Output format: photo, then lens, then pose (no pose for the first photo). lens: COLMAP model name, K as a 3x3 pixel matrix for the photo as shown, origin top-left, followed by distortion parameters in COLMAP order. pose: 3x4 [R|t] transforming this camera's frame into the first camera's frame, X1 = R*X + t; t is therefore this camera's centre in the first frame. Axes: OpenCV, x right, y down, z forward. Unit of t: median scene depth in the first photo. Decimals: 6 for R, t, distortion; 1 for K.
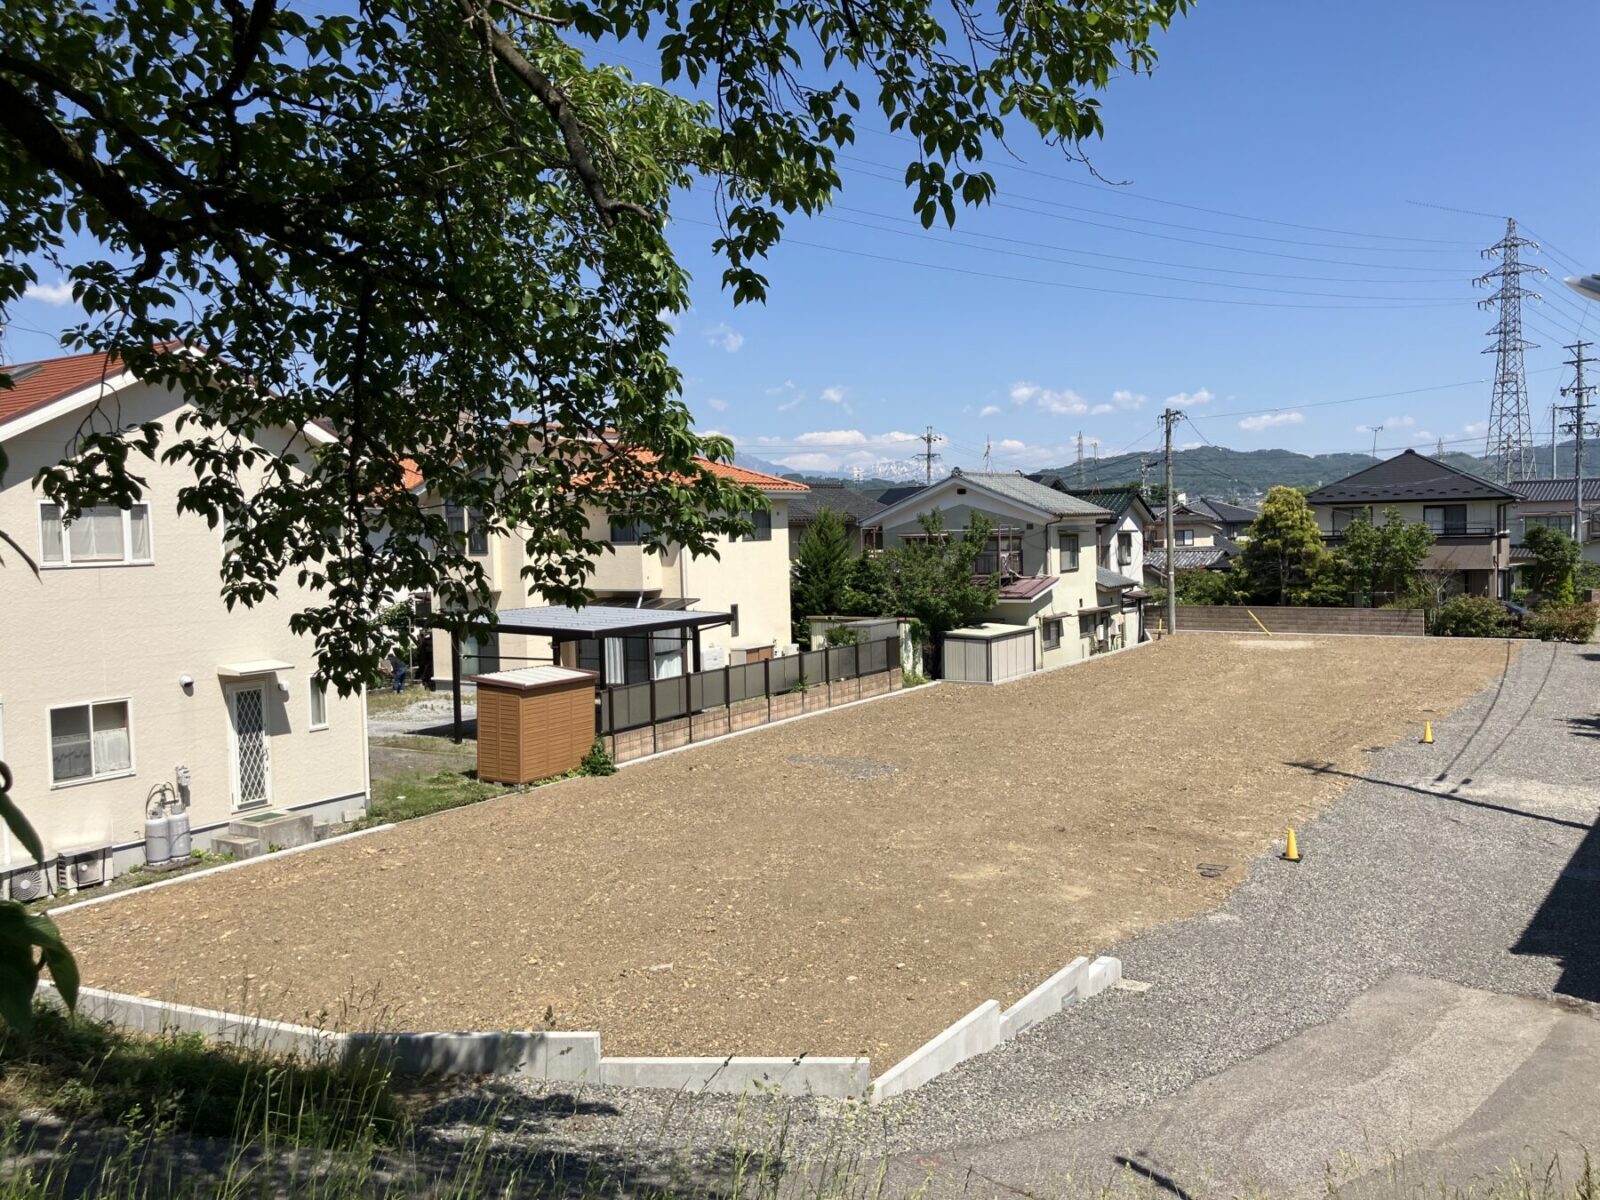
lens RADIAL K [[1304.1, 0, 797.9], [0, 1304.1, 609.0], [0, 0, 1]] dist [0.003064, -0.011351]
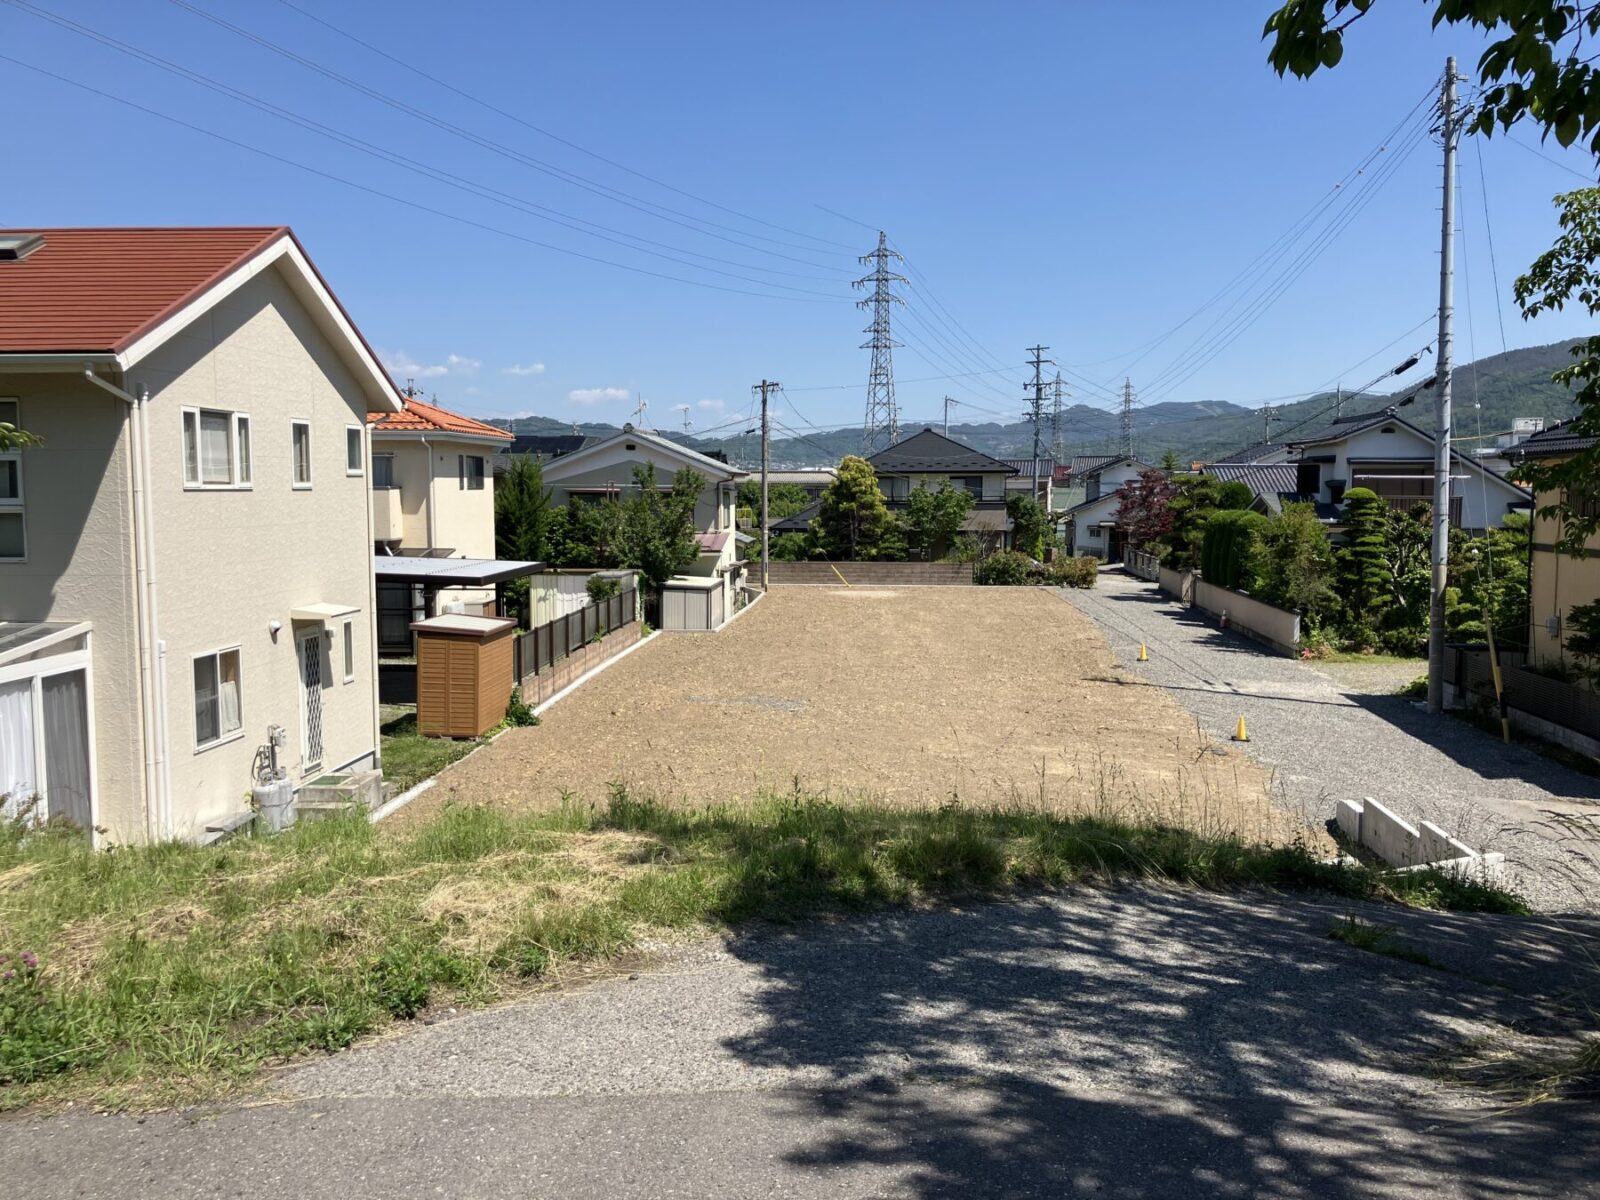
lens RADIAL K [[1304.1, 0, 792.5], [0, 1304.1, 626.9], [0, 0, 1]] dist [0.003064, -0.011351]
pose [[0.879067, -0.025739, 0.476003, -0.273417], [0.007710, 0.999178, 0.039790, 0.011362], [-0.476636, -0.031308, 0.878543, 0.038064]]
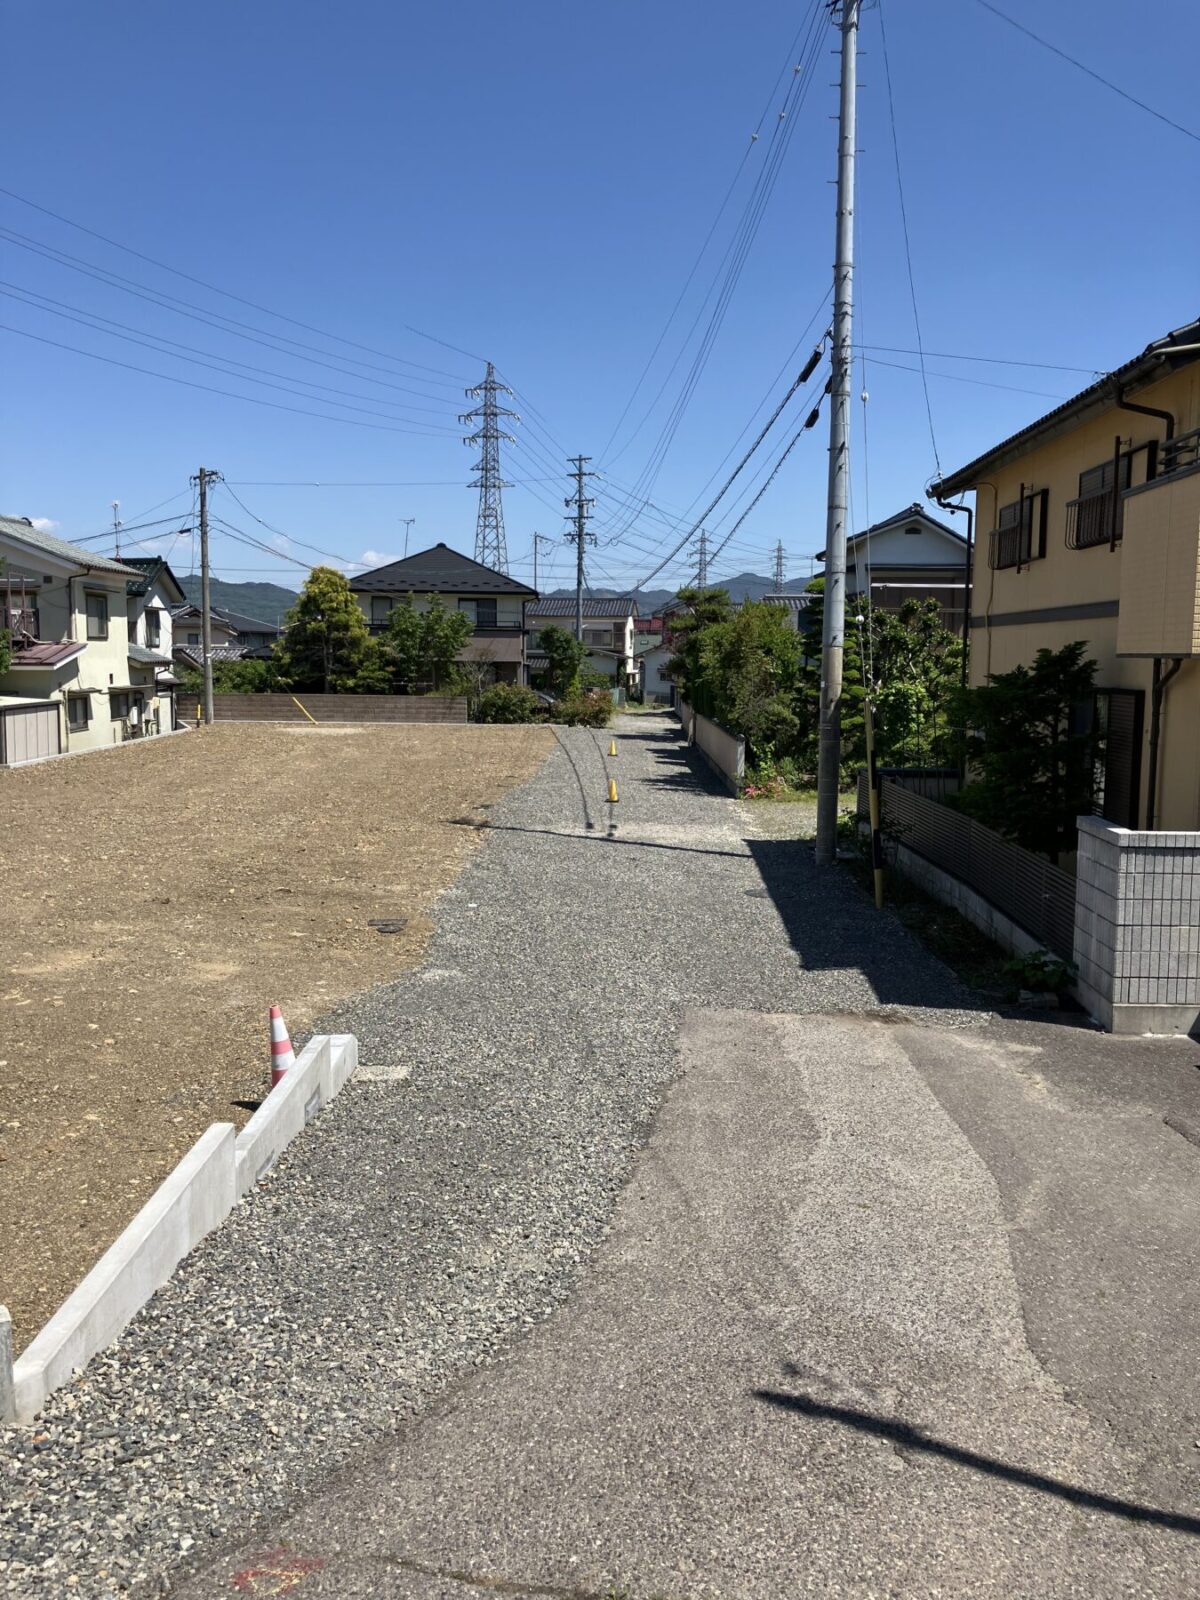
lens RADIAL K [[1304.1, 0, 610.0], [0, 1304.1, 821.5], [0, 0, 1]] dist [0.003064, -0.011351]
pose [[0.821174, -0.037506, 0.569443, -0.003067], [0.002134, 0.998033, 0.062657, 0.039408], [-0.570673, -0.050238, 0.819639, 0.131146]]
